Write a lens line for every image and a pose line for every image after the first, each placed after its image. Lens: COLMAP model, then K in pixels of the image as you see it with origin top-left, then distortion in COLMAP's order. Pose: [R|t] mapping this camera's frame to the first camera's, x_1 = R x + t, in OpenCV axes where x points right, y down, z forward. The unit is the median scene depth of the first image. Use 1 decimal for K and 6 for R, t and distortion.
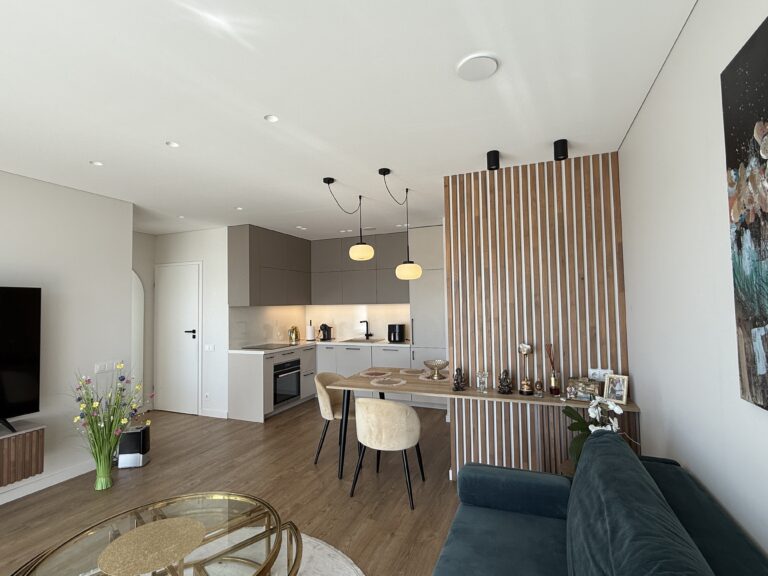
lens RADIAL K [[380.7, 0, 384.0], [0, 380.7, 288.0], [0, 0, 1]] dist [-0.000135, -0.000003]
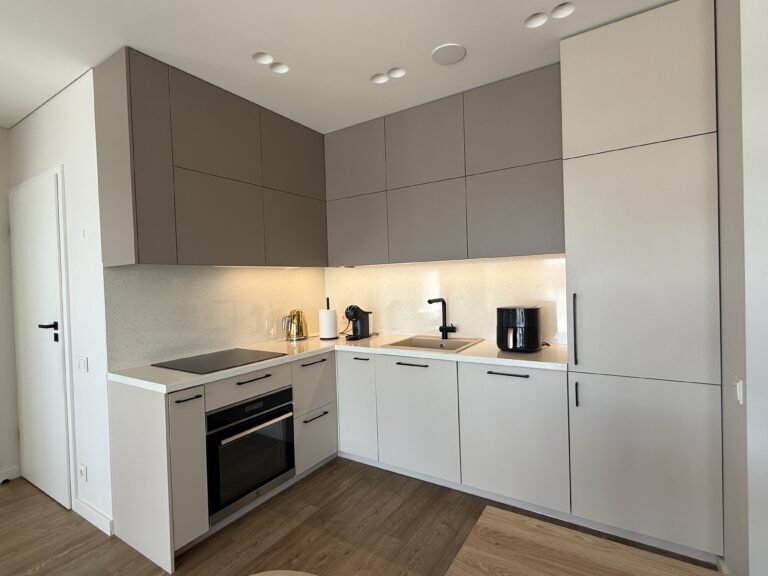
lens RADIAL K [[380.7, 0, 384.0], [0, 380.7, 288.0], [0, 0, 1]] dist [-0.000135, -0.000003]
pose [[0.982596, -0.010721, -0.185445, -0.031184], [0.023073, 0.997646, 0.064578, 0.043966], [0.184316, -0.067733, 0.980530, 0.561875]]
